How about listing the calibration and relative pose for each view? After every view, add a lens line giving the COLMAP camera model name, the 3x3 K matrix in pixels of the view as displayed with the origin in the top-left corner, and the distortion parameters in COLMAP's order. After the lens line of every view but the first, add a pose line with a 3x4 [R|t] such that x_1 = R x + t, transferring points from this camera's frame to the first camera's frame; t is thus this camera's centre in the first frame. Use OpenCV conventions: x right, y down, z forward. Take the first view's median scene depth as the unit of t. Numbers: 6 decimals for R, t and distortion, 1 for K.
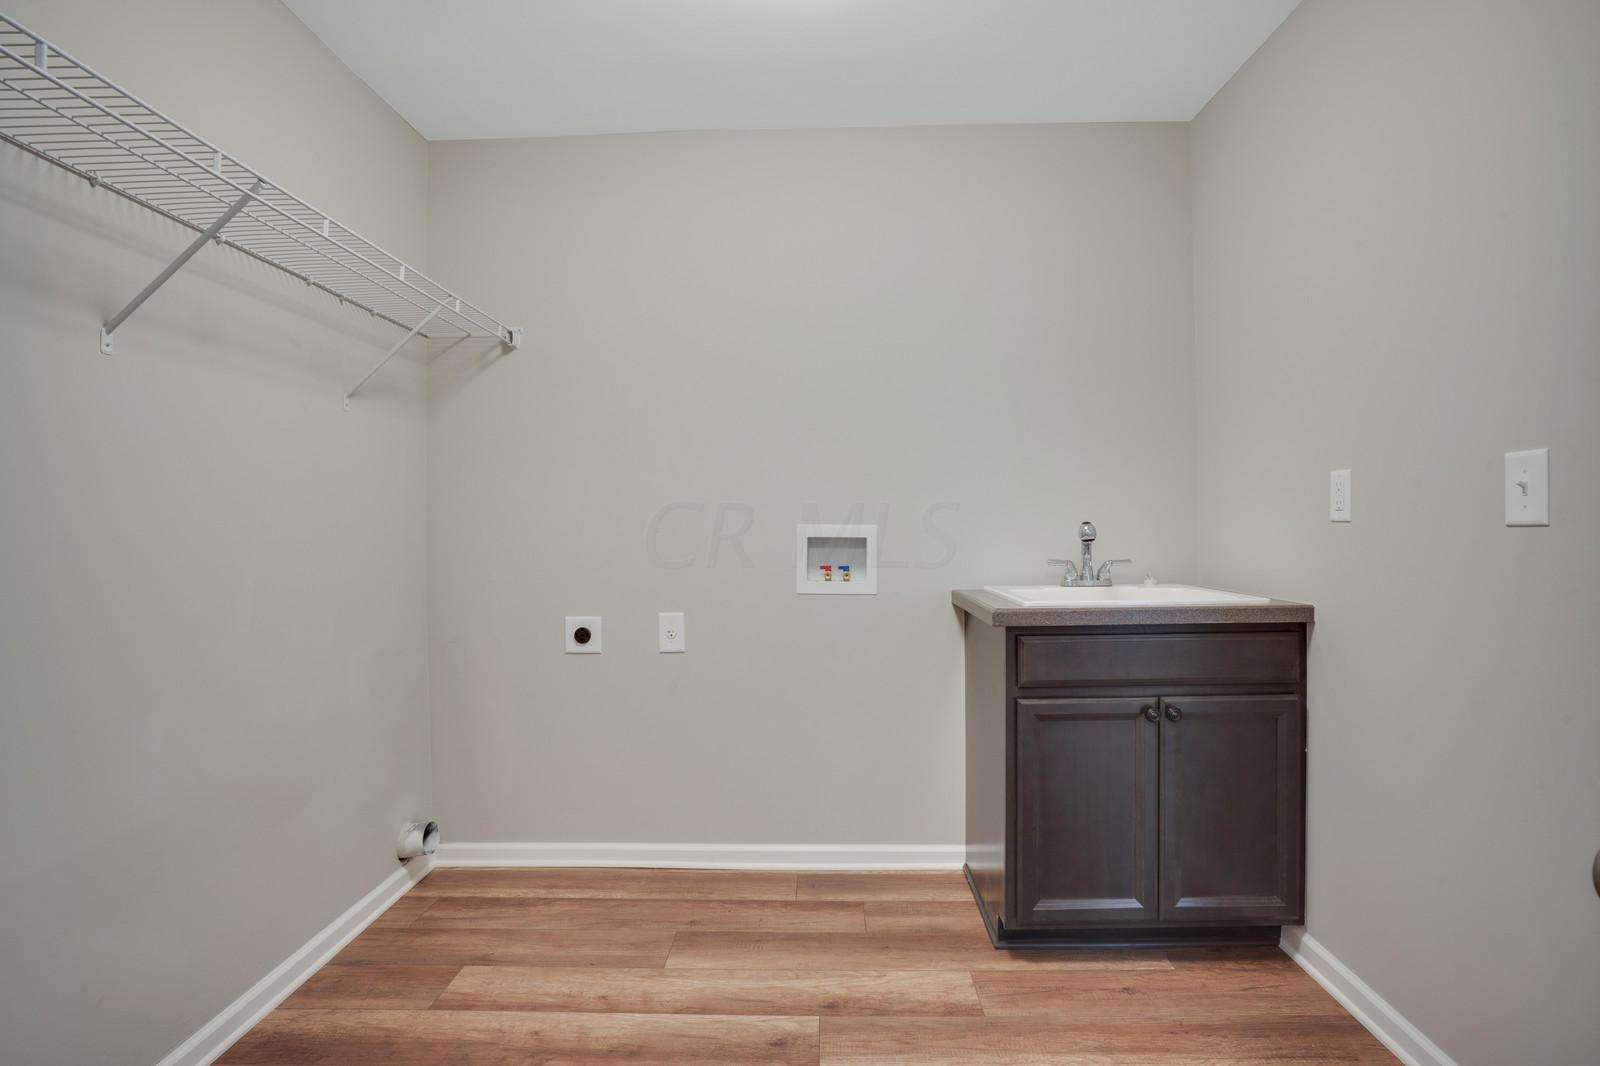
lens RADIAL K [[785.0, 0, 834.2], [0, 785.0, 529.6], [0, 0, 1]] dist [-0.053684, 0.018166]
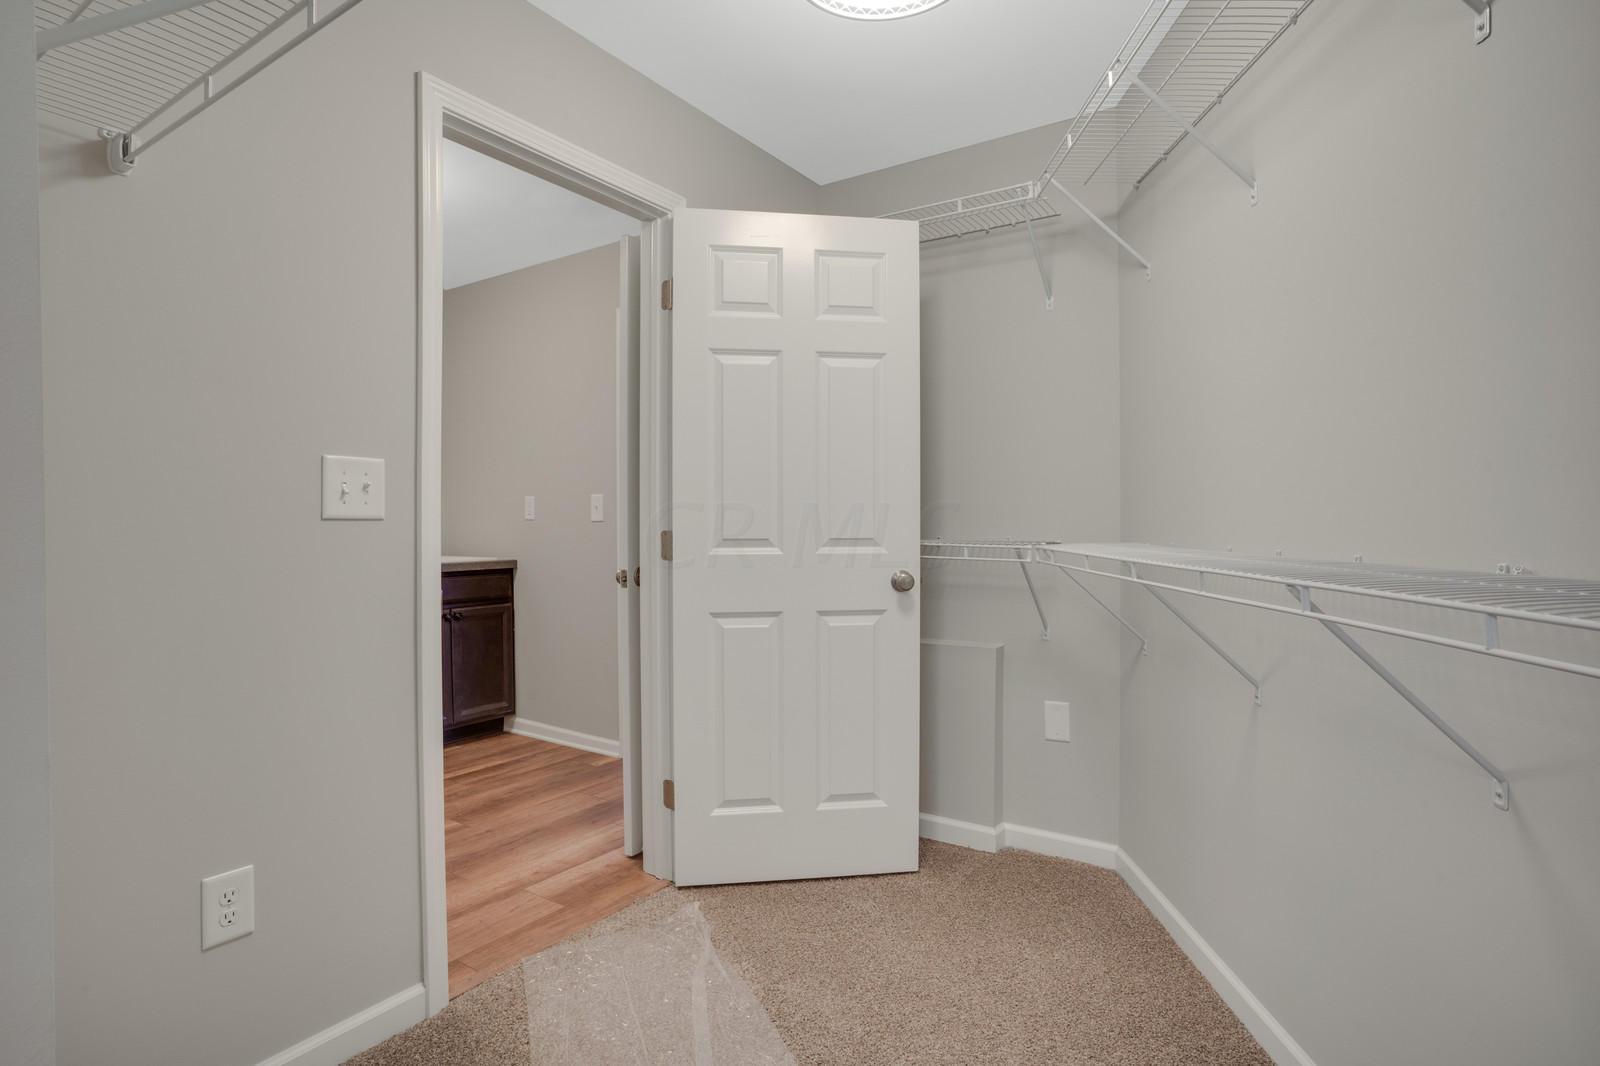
lens RADIAL K [[785.0, 0, 797.6], [0, 785.0, 523.3], [0, 0, 1]] dist [-0.053684, 0.018166]
pose [[0.524688, -0.005395, 0.851277, -0.790586], [0.000910, 0.999983, 0.005776, -0.012290], [-0.851294, -0.002256, 0.524684, -0.774330]]
